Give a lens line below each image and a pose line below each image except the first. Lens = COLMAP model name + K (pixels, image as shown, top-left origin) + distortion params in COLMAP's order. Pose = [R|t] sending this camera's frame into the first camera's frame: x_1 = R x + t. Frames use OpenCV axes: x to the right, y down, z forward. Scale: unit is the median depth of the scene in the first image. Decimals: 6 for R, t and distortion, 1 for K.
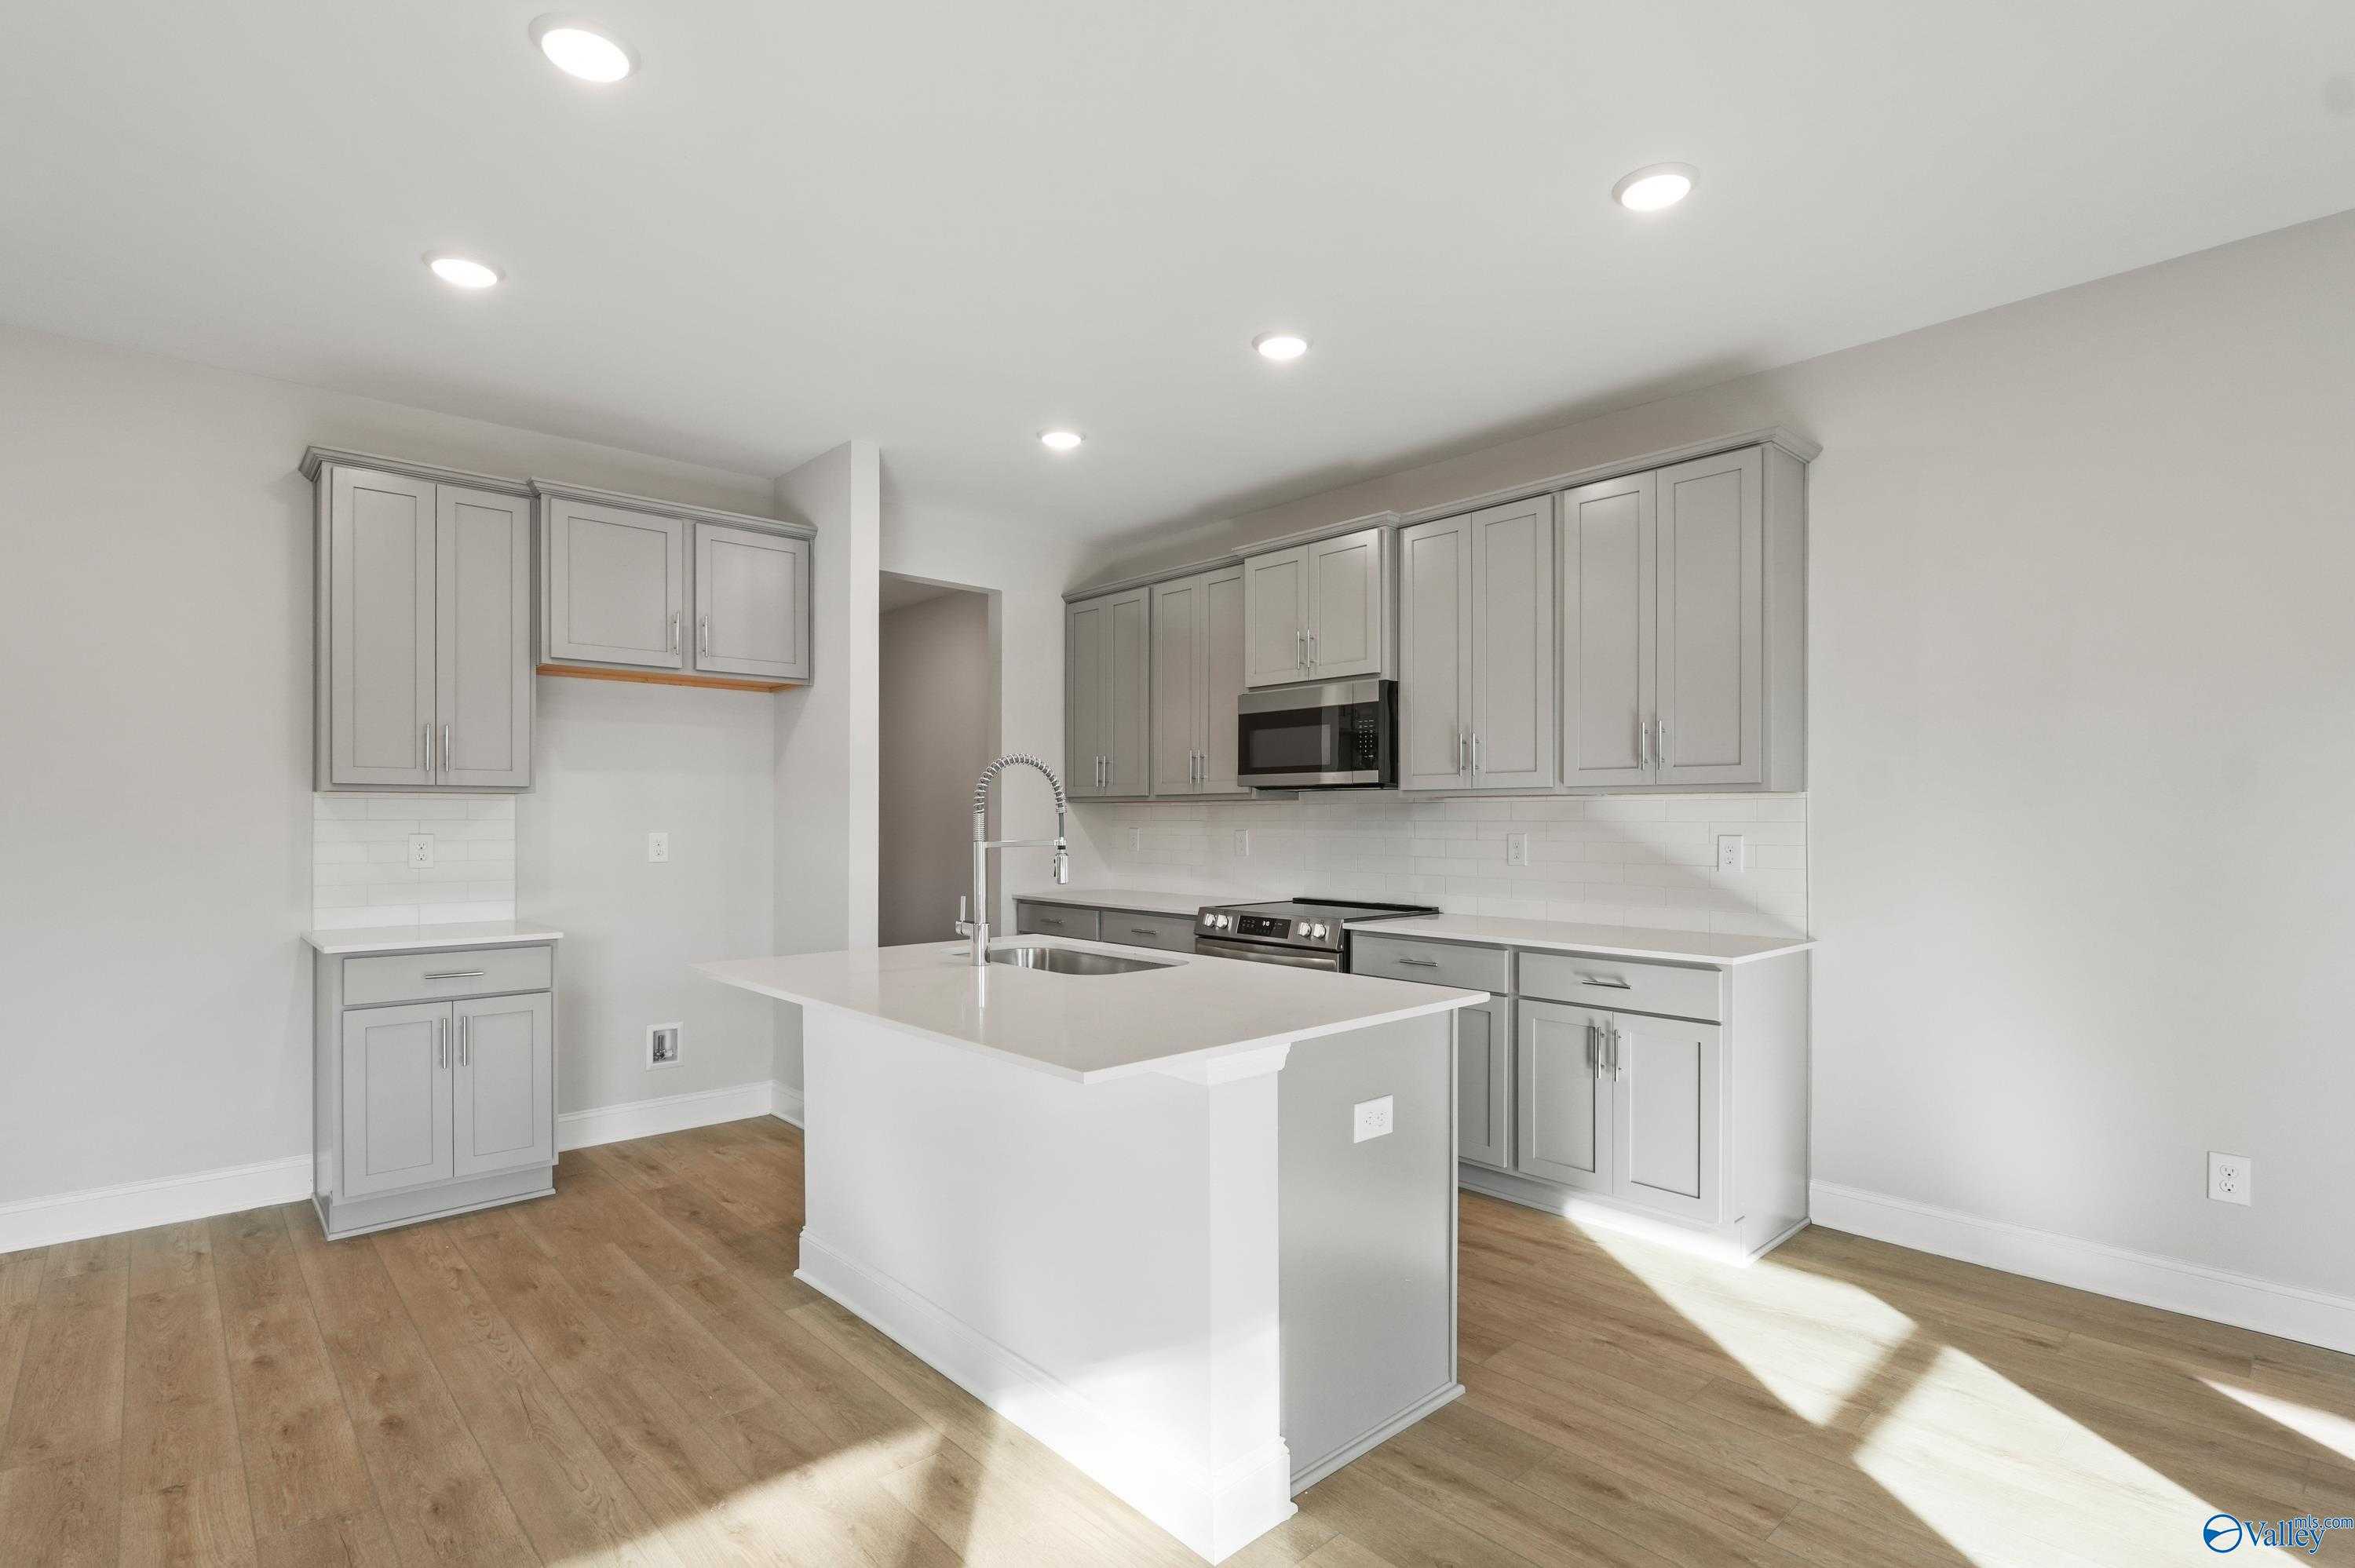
lens RADIAL K [[1128.5, 0, 1170.1], [0, 1128.5, 822.9], [0, 0, 1]] dist [0.001481, 0.000396]
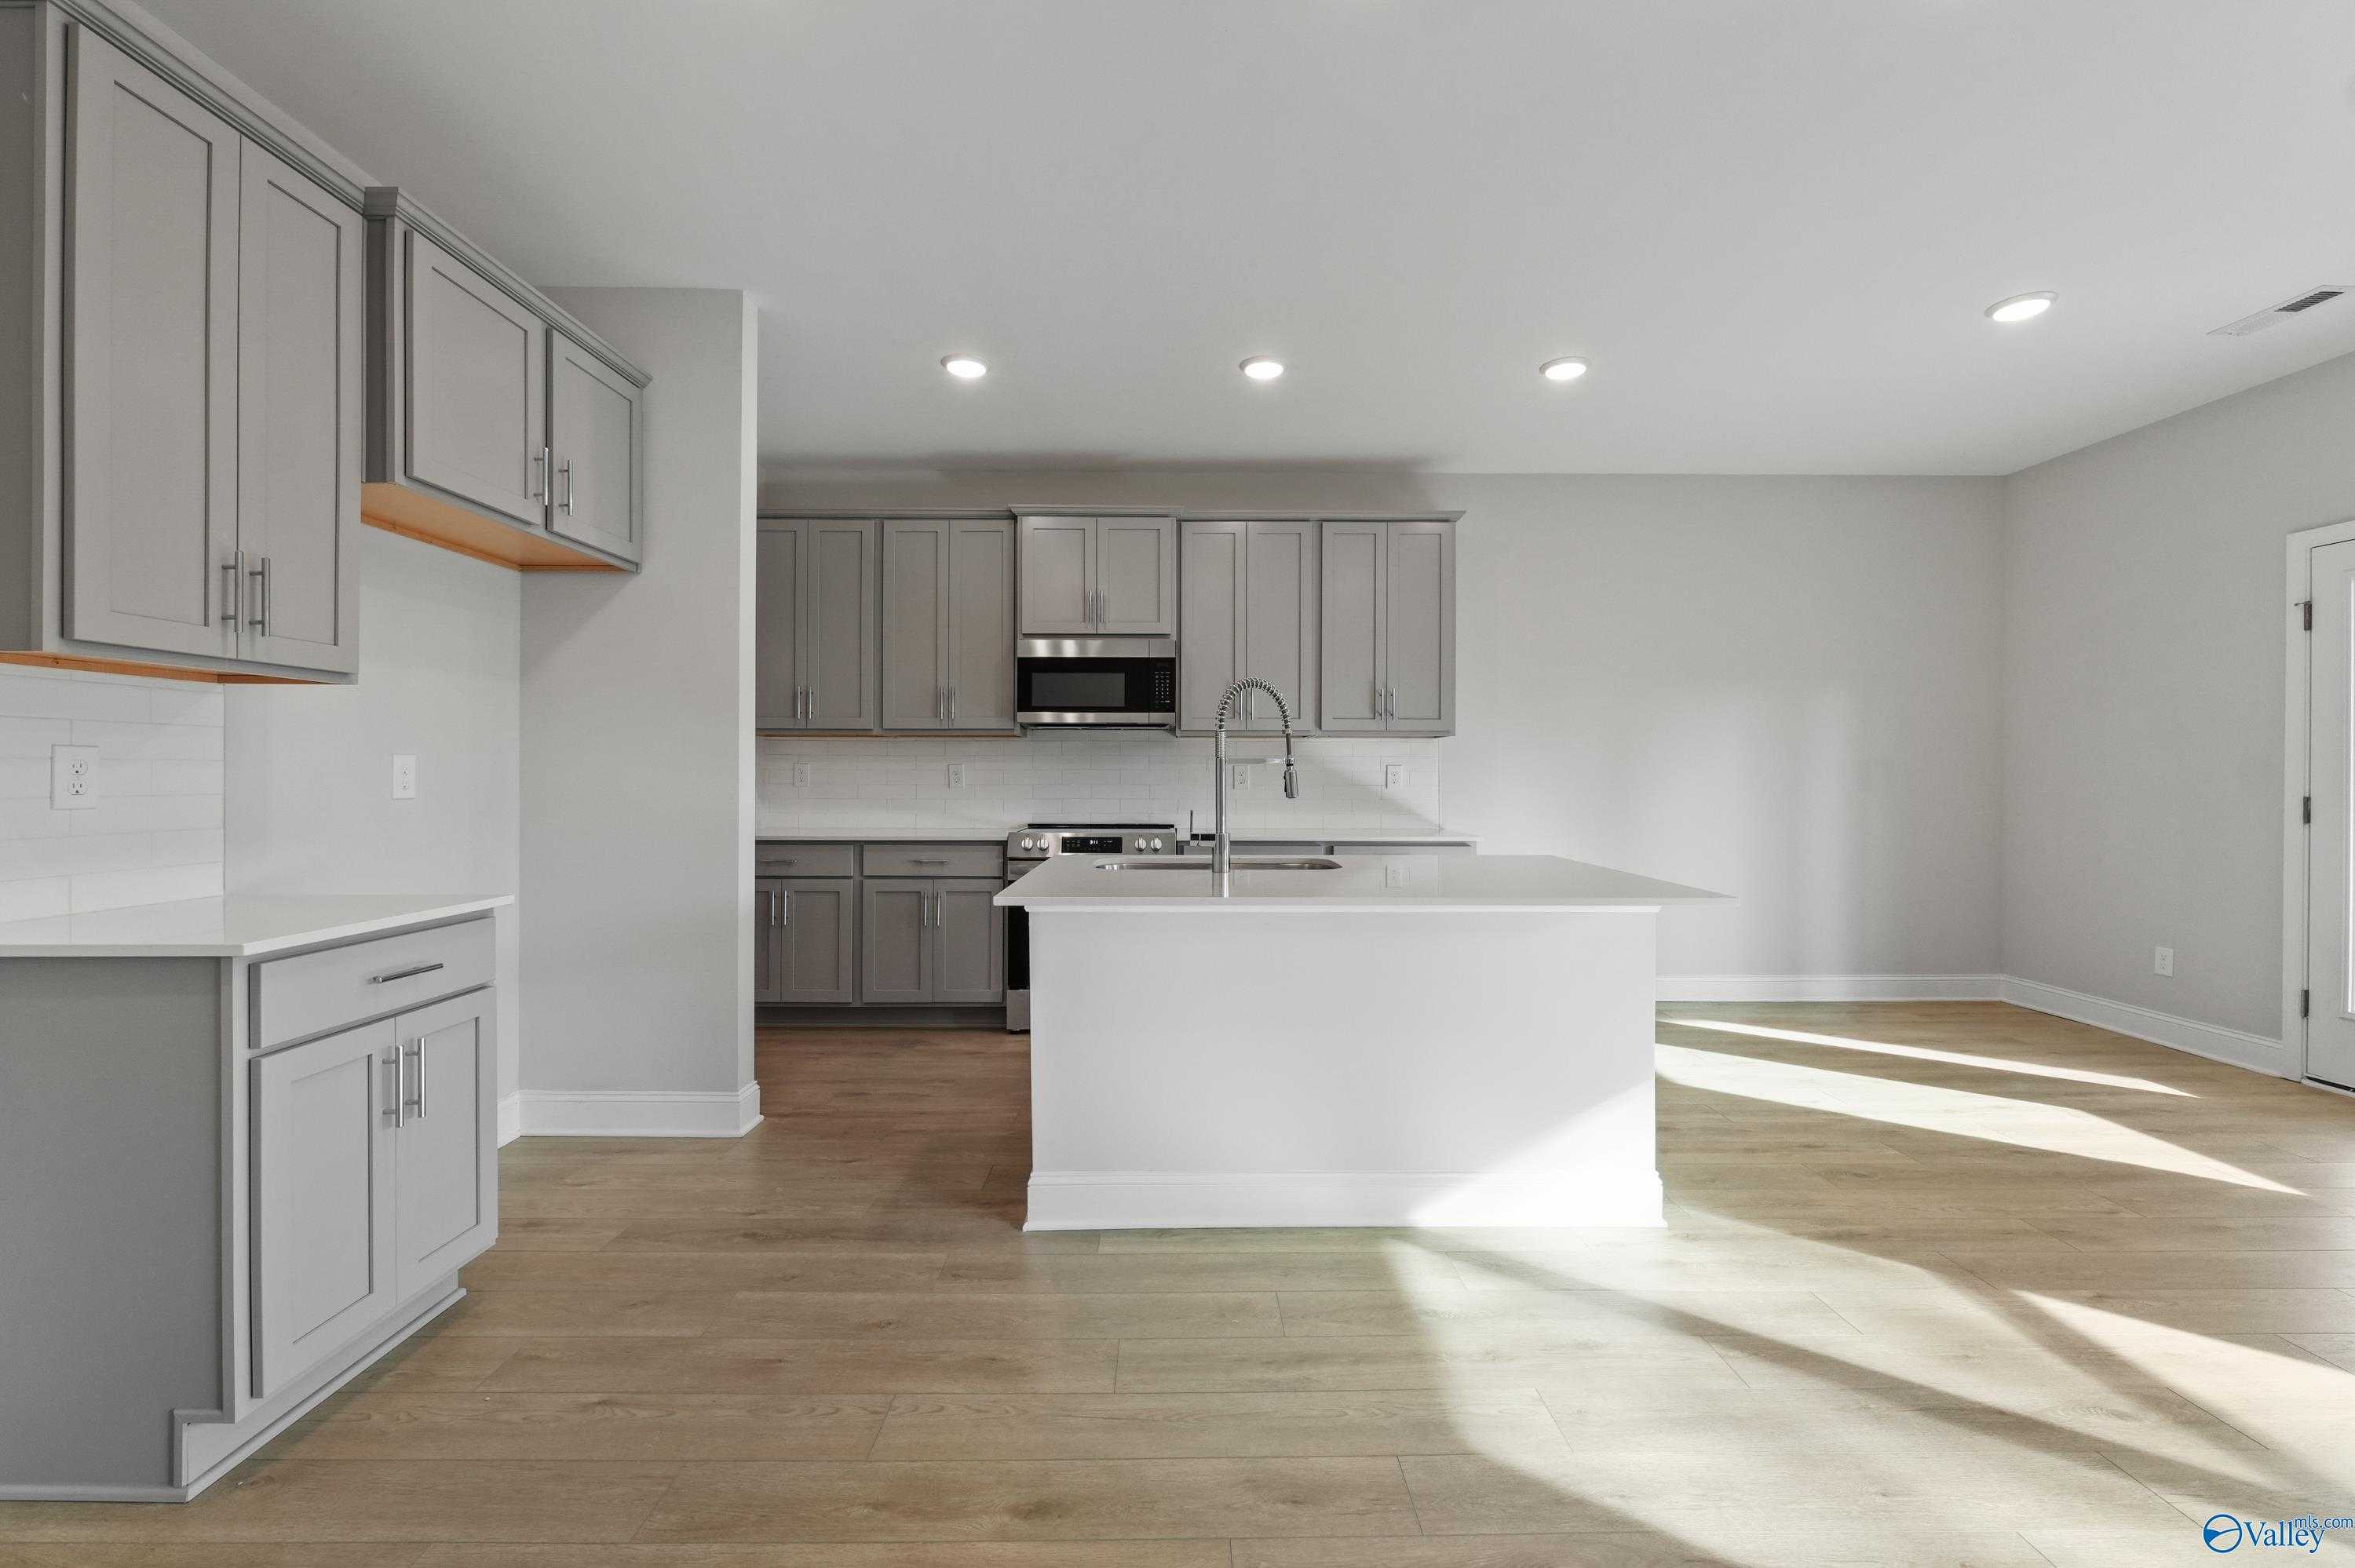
lens RADIAL K [[983.2, 0, 1177.5], [0, 983.2, 784.0], [0, 0, 1]] dist [-0.012199, 0.000042]
pose [[0.666223, -0.006190, 0.745727, -0.711251], [0.002814, 0.999979, 0.005787, 0.028639], [-0.745748, -0.001757, 0.666226, 0.319278]]
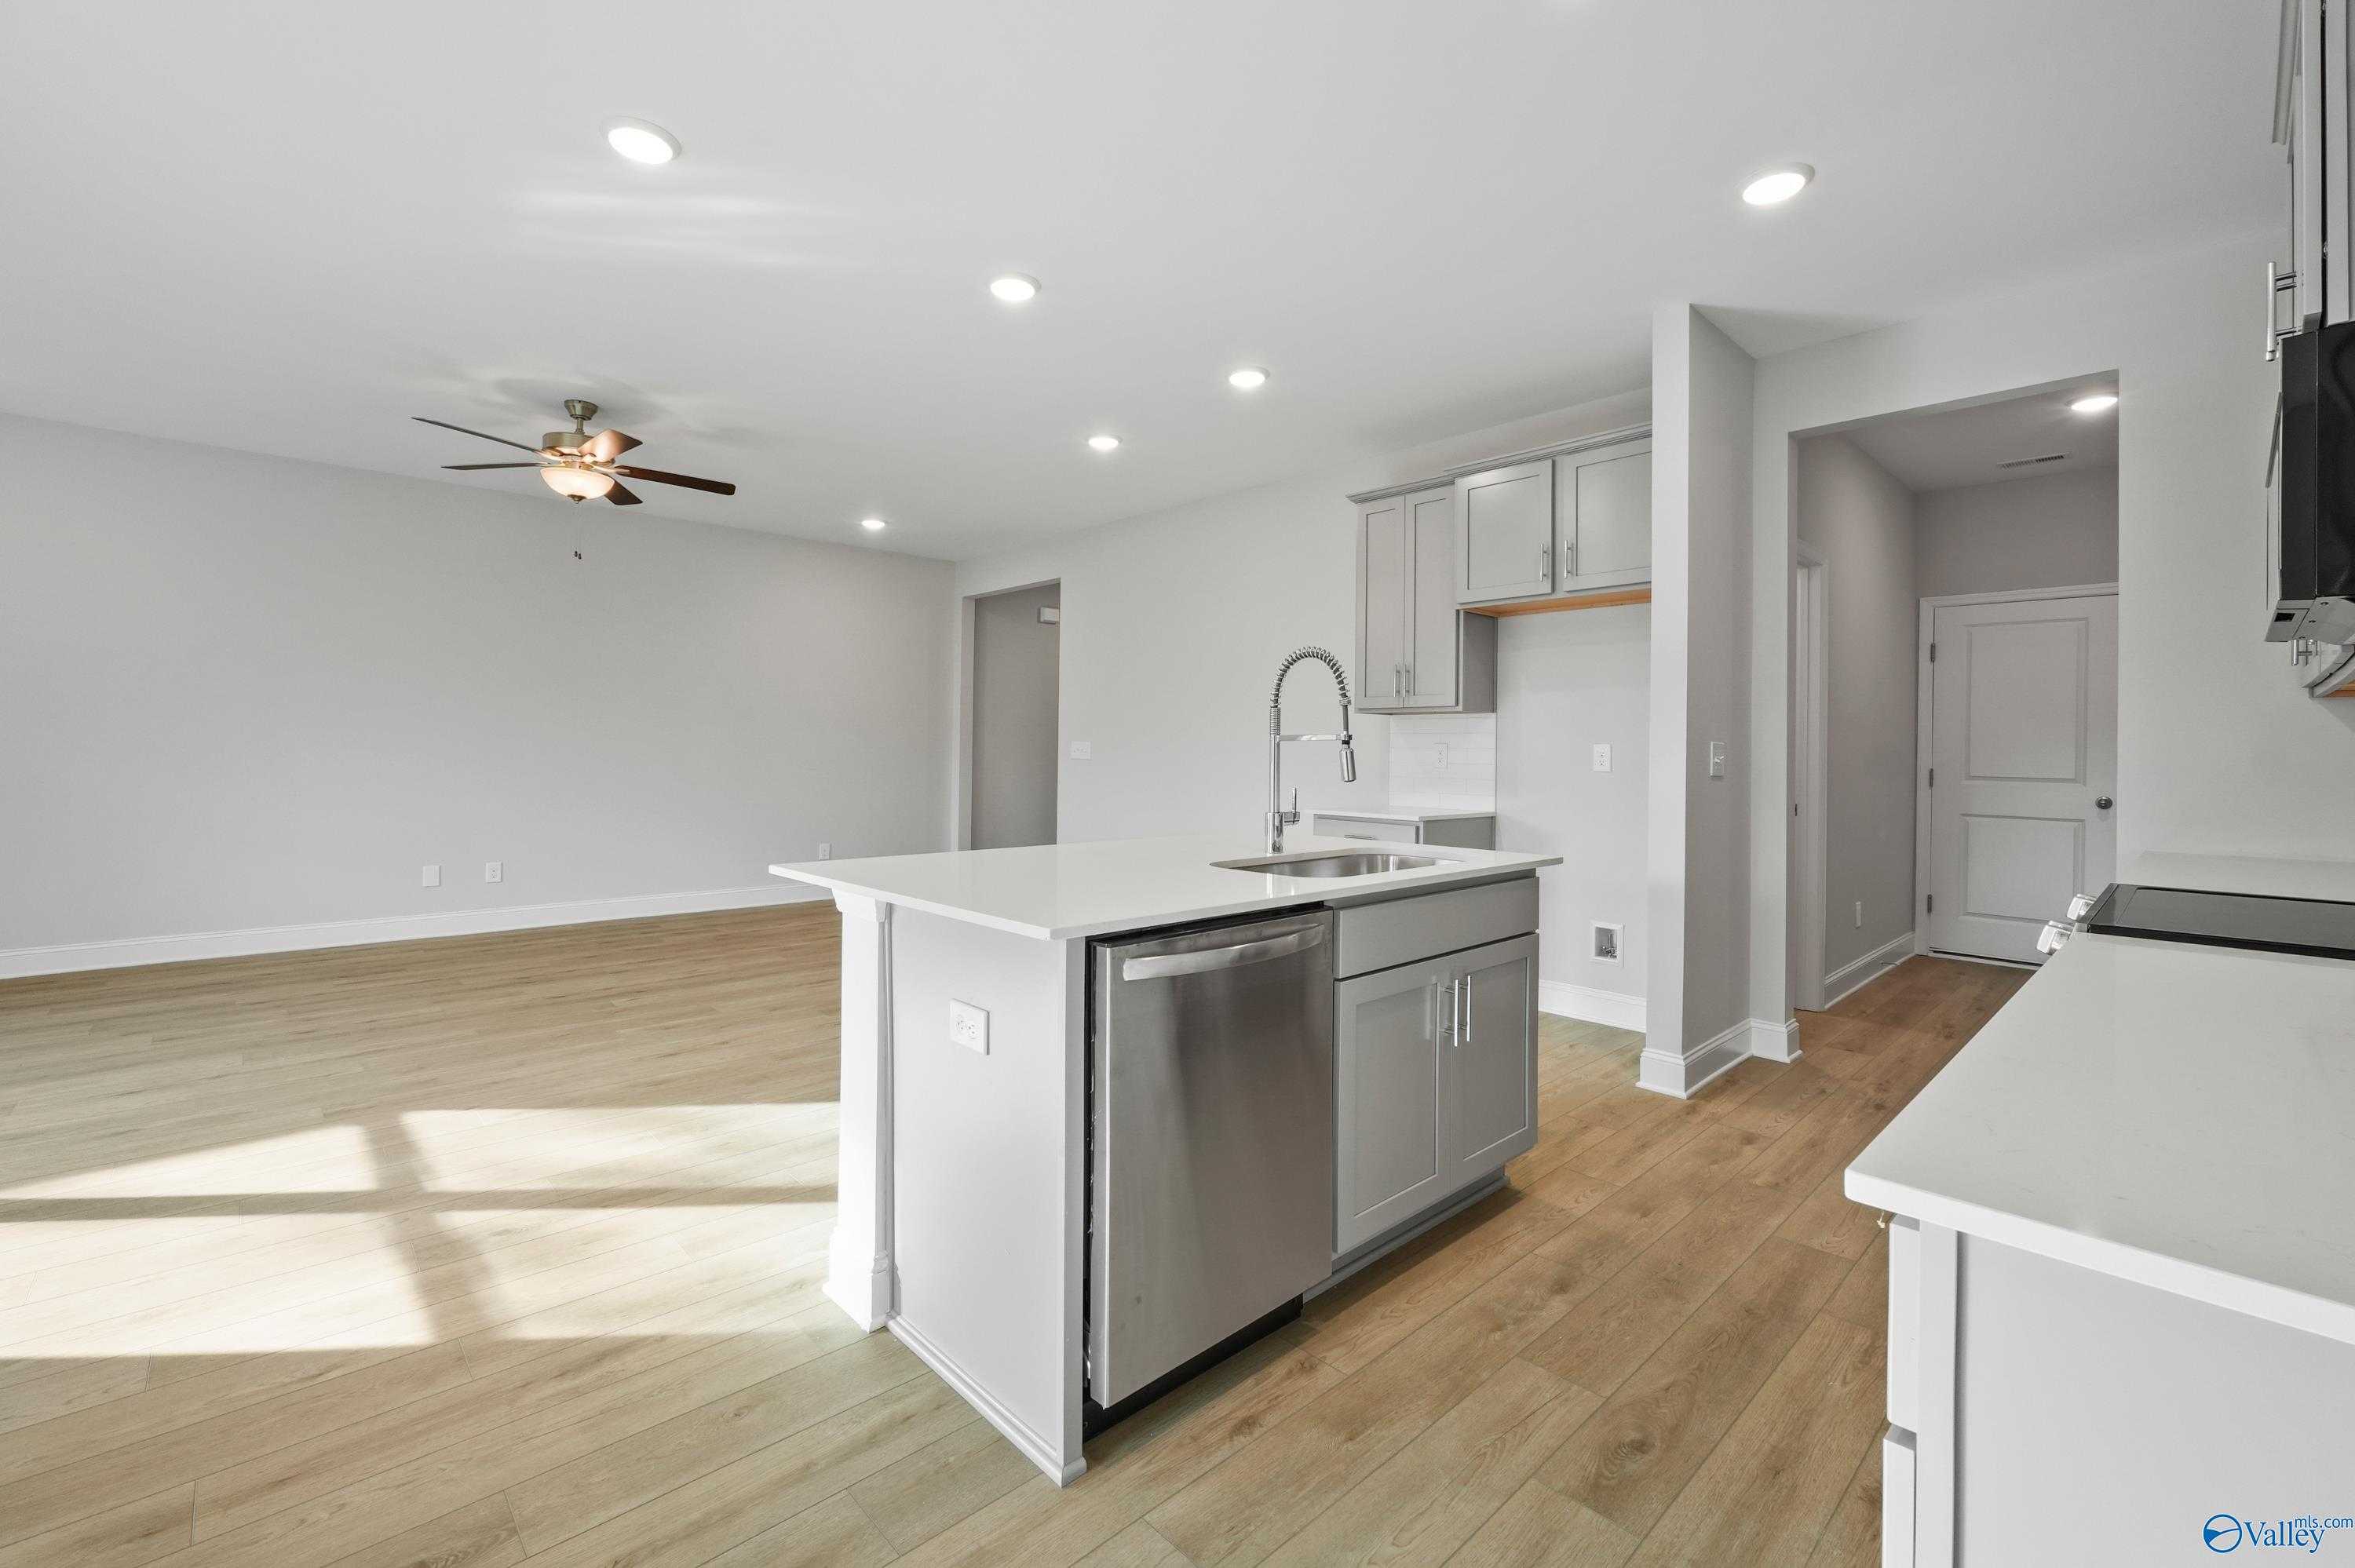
lens RADIAL K [[997.9, 0, 1196.2], [0, 997.9, 757.1], [0, 0, 1]] dist [0.009283, 0.000105]
pose [[0.032892, 0.010271, -0.999406, 0.604488], [-0.015887, 0.999826, 0.009753, 0.020986], [0.999333, 0.015557, 0.033050, 0.710044]]
